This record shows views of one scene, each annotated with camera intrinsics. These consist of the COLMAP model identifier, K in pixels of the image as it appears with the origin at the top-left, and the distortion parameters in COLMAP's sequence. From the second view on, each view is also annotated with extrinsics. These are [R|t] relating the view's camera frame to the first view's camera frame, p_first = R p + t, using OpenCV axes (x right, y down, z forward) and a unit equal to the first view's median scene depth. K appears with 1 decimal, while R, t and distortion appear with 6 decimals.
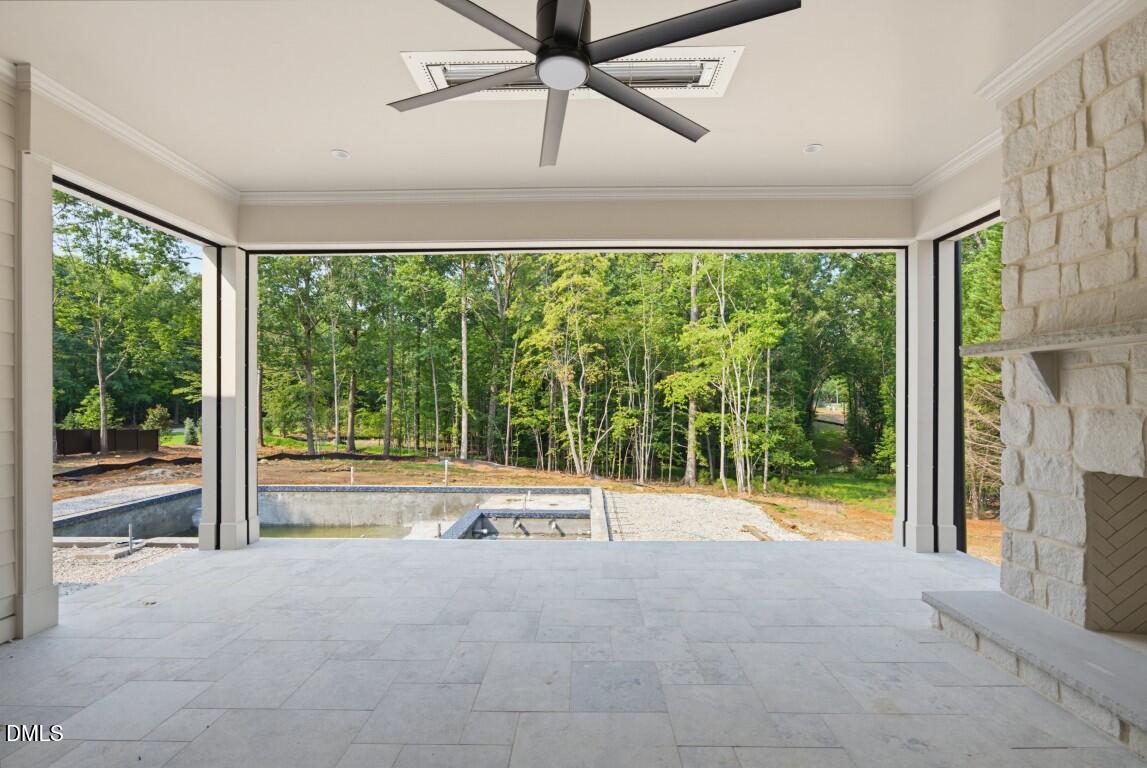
lens RADIAL K [[520.5, 0, 577.7], [0, 520.5, 399.2], [0, 0, 1]] dist [0.000114, 0.000263]
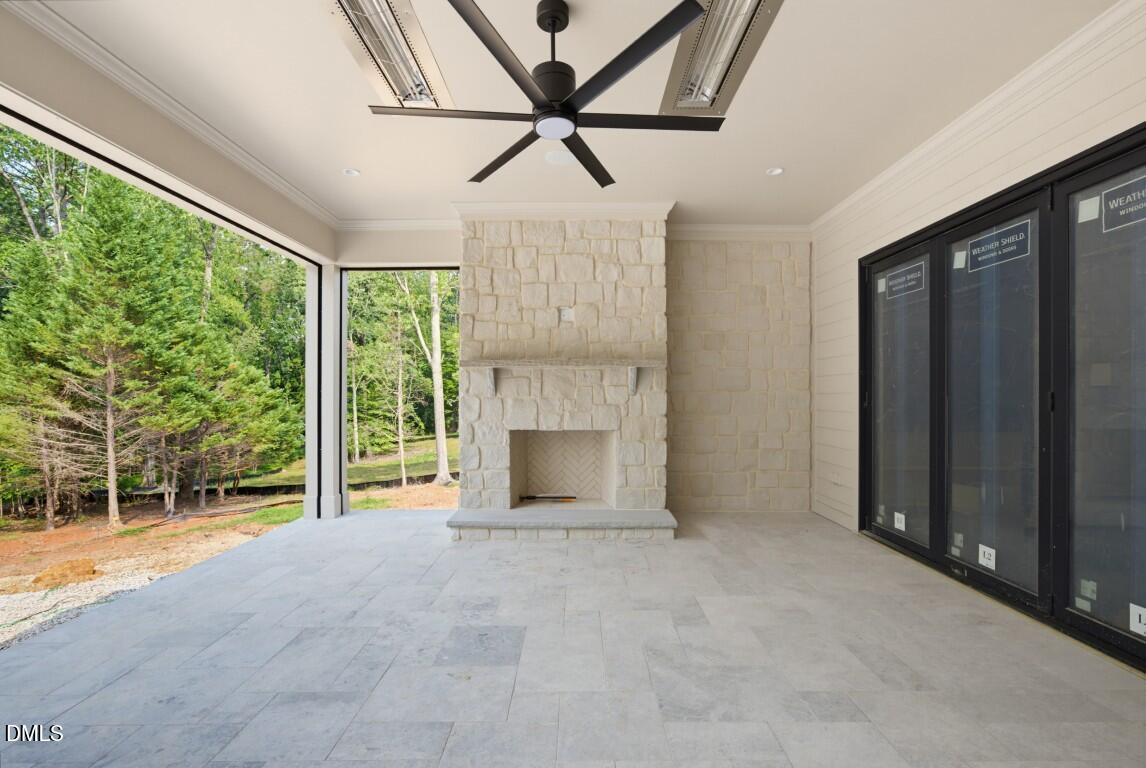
lens RADIAL K [[520.0, 0, 577.2], [0, 520.0, 399.2], [0, 0, 1]] dist [0.000114, 0.000263]
pose [[-0.018409, -0.009132, 0.999789, -0.910755], [0.000611, 0.999958, 0.009145, 0.002021], [-0.999830, 0.000779, -0.018403, 0.700220]]
